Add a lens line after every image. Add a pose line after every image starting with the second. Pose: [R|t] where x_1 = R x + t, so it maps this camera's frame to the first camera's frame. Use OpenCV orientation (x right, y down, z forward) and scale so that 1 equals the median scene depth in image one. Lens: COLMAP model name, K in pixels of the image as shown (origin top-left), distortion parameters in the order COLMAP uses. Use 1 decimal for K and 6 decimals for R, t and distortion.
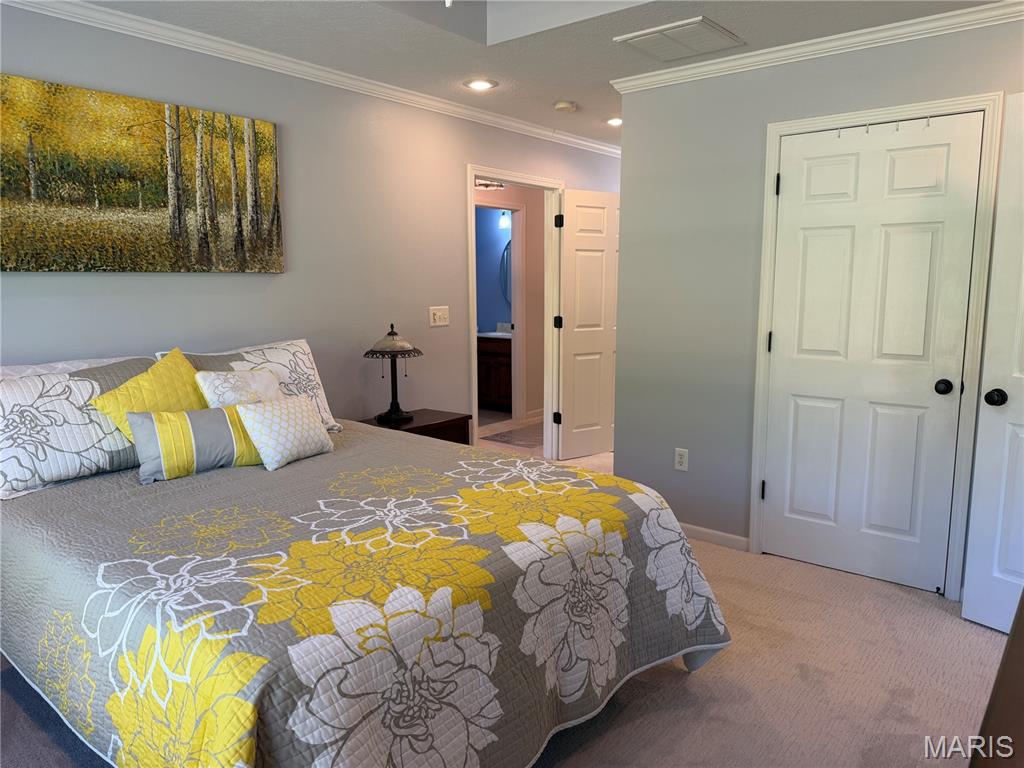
lens RADIAL K [[725.1, 0, 514.4], [0, 725.1, 380.3], [0, 0, 1]] dist [-0.004379, -0.008864]
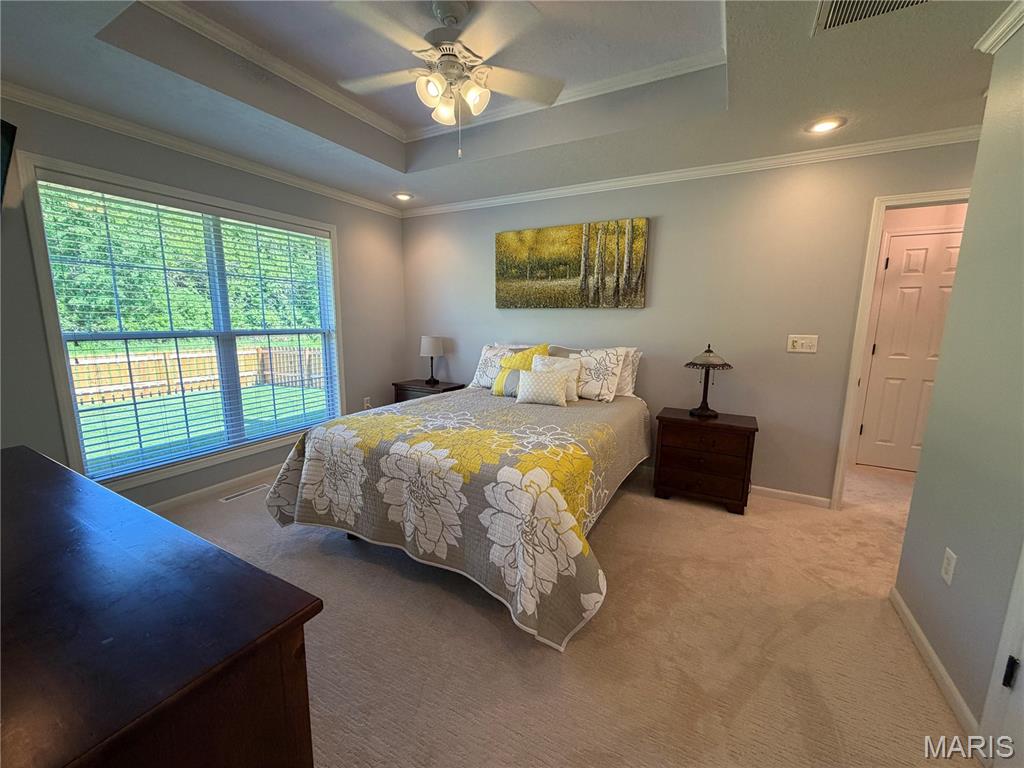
lens RADIAL K [[403.6, 0, 512.7], [0, 403.6, 383.9], [0, 0, 1]] dist [0.000638, 0.000159]
pose [[0.181914, 0.167604, -0.968925, 0.619107], [-0.140135, 0.979728, 0.143163, -0.074409], [0.973278, 0.109737, 0.201714, 0.596387]]
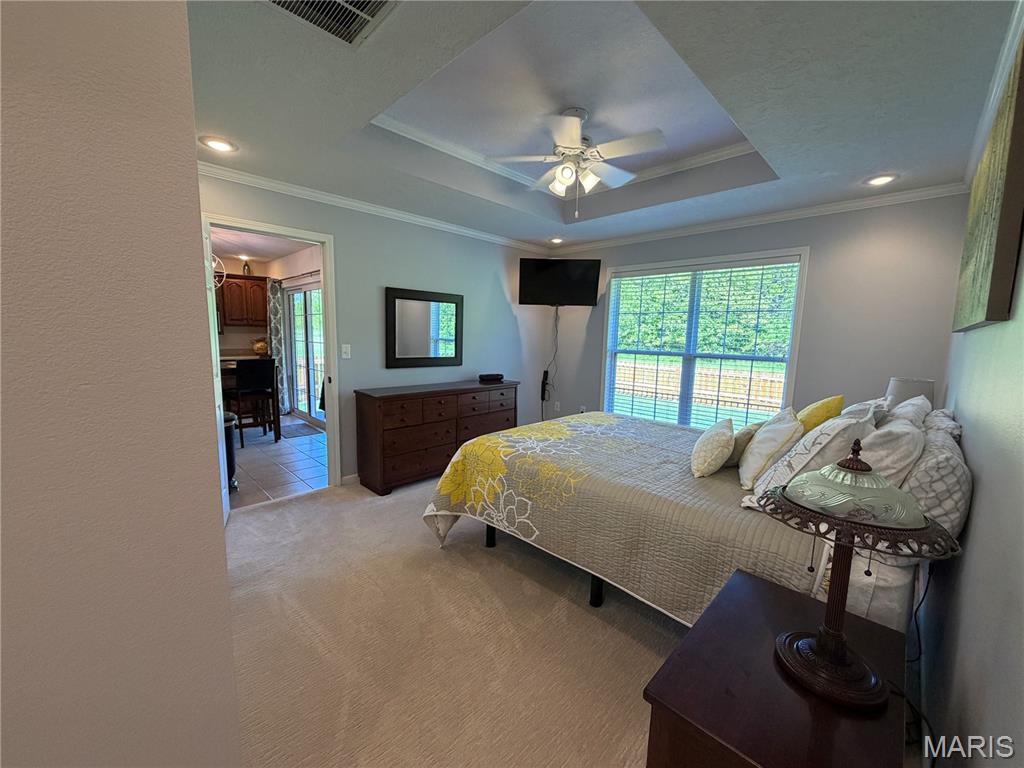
lens RADIAL K [[403.6, 0, 506.6], [0, 403.6, 384.8], [0, 0, 1]] dist [0.000638, 0.000159]
pose [[-0.995090, -0.029659, 0.094424, -0.001912], [-0.004951, 0.967768, 0.251794, -0.193885], [-0.098849, 0.250091, -0.963163, 1.471281]]
